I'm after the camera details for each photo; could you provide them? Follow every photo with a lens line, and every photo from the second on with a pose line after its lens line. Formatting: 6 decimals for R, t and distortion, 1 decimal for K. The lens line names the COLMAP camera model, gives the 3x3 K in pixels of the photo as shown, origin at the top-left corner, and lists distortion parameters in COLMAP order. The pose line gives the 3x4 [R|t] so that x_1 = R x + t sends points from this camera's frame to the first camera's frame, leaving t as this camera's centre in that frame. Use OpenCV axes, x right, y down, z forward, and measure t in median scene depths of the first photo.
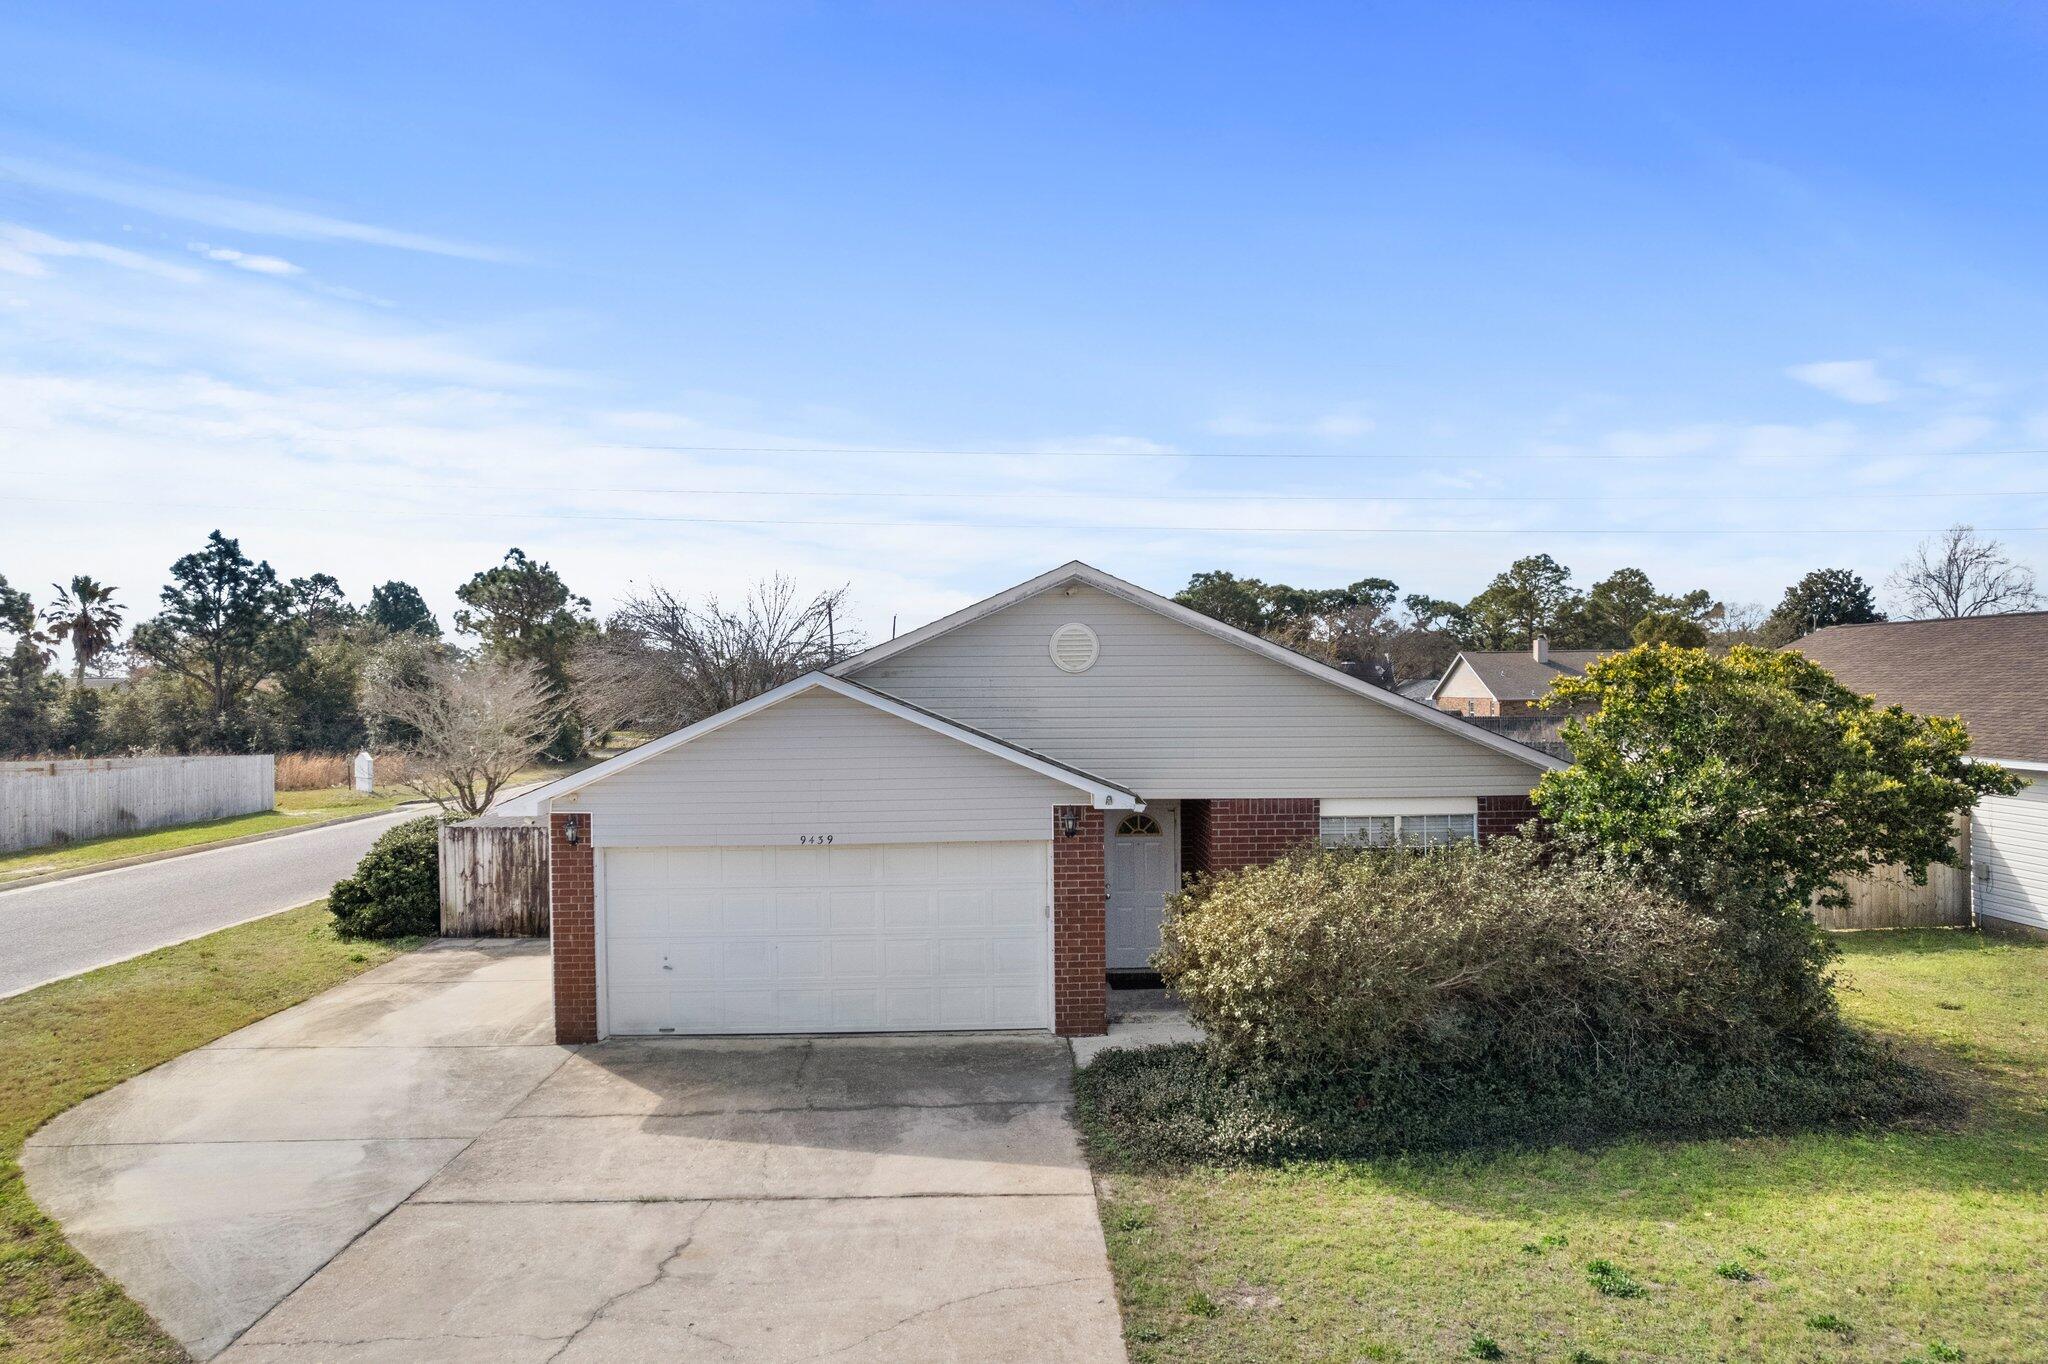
lens RADIAL K [[1373.1, 0, 1024.0], [0, 1373.1, 682.0], [0, 0, 1]] dist [-0.086530, 0.092740]
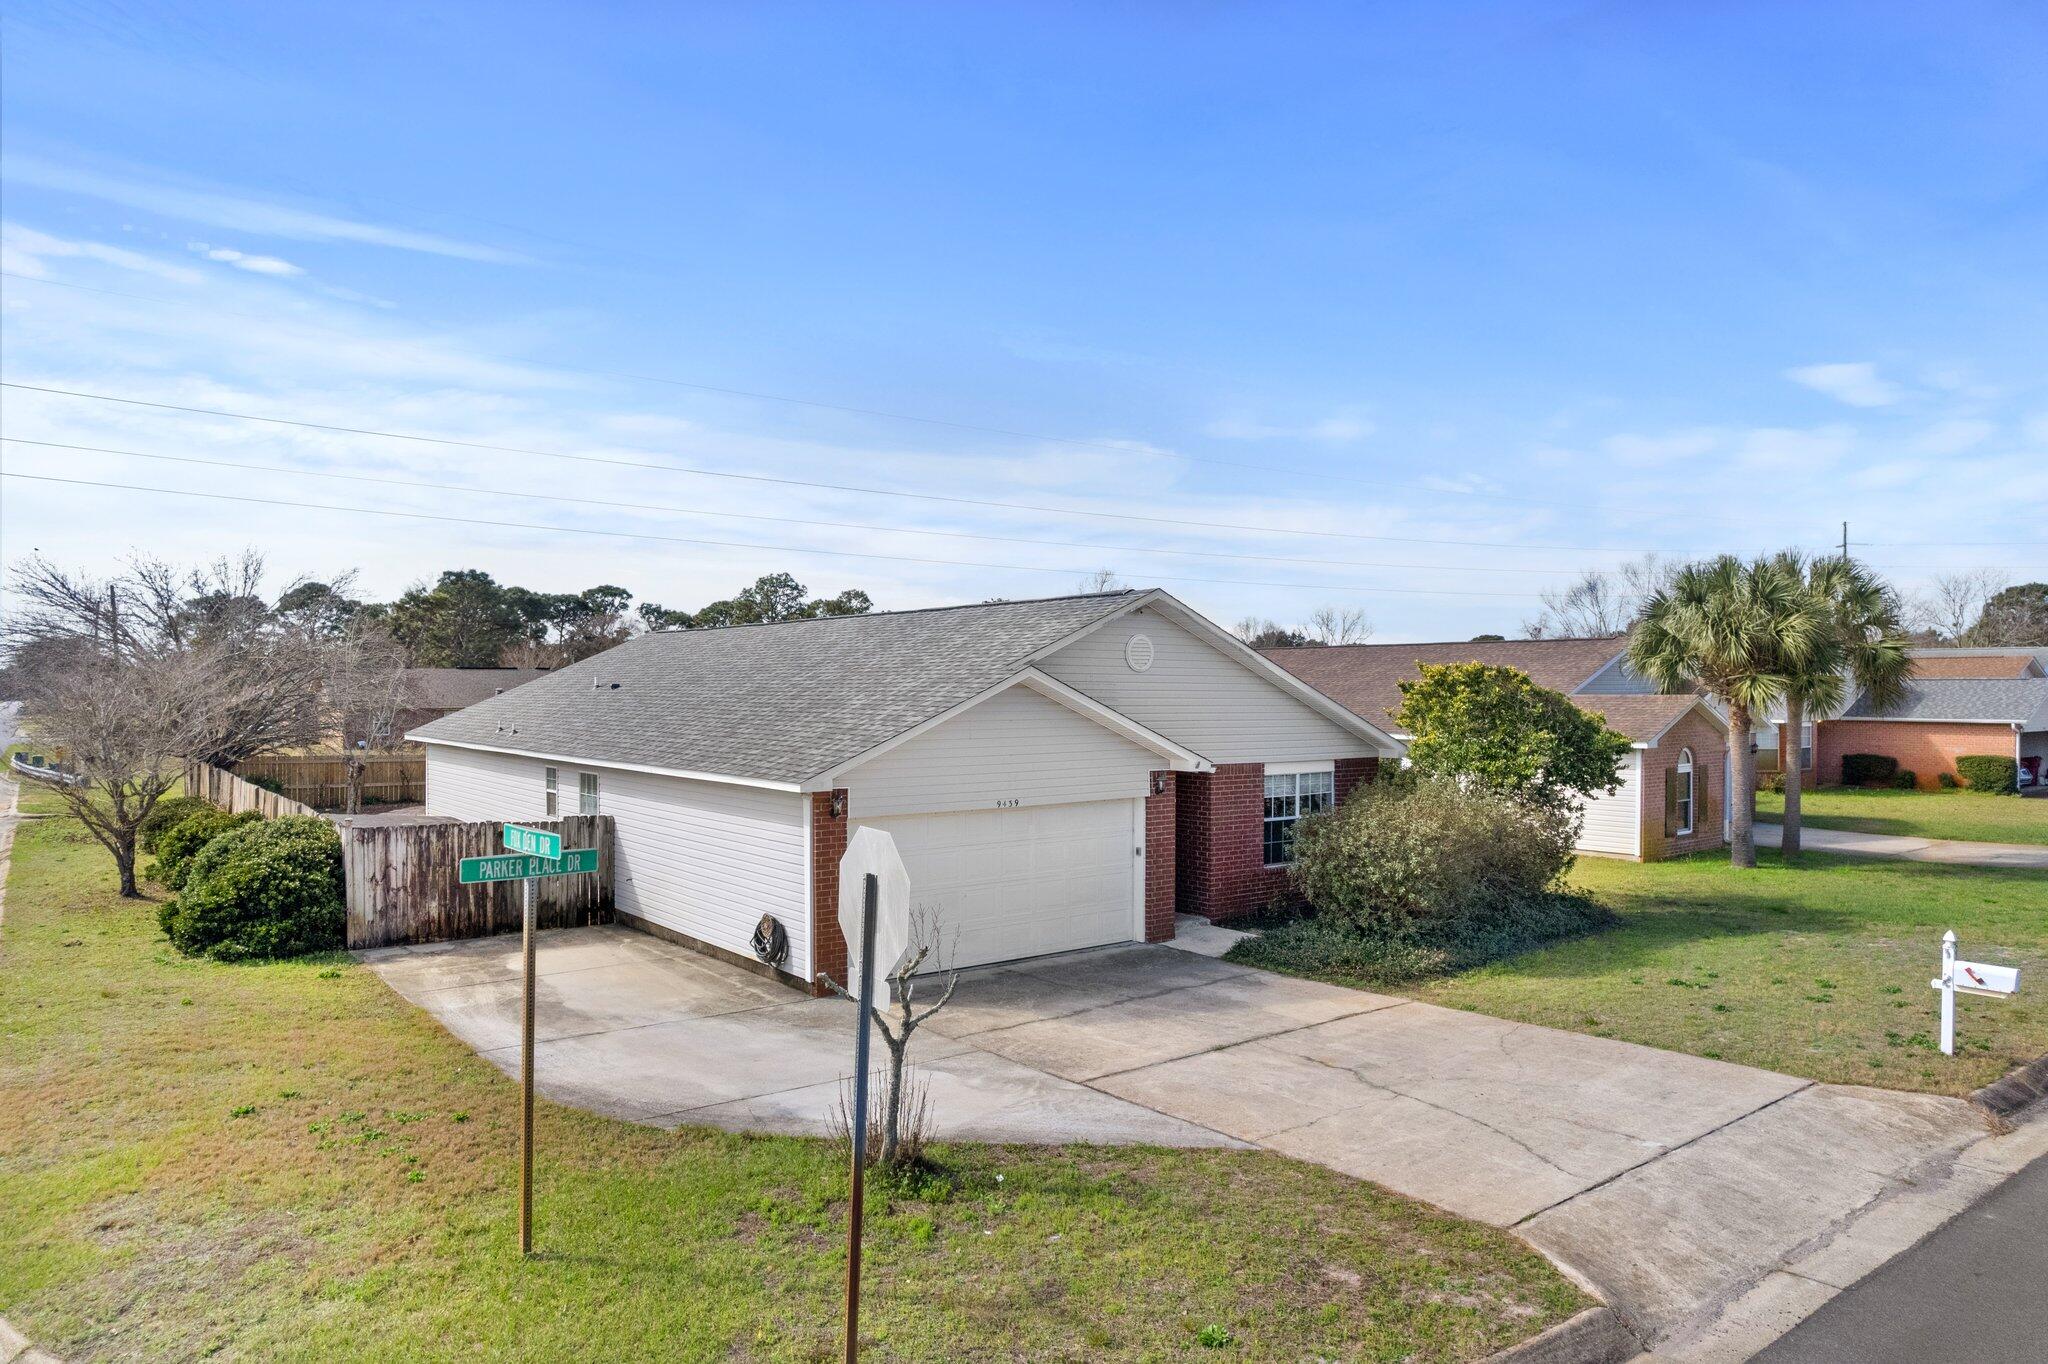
lens RADIAL K [[1373.1, 0, 1024.0], [0, 1373.1, 682.0], [0, 0, 1]] dist [-0.086530, 0.092740]
pose [[0.794155, 0.015552, 0.607516, -0.621015], [-0.012148, 0.999879, -0.009716, 0.012545], [-0.607593, 0.000336, 0.794248, 0.009054]]
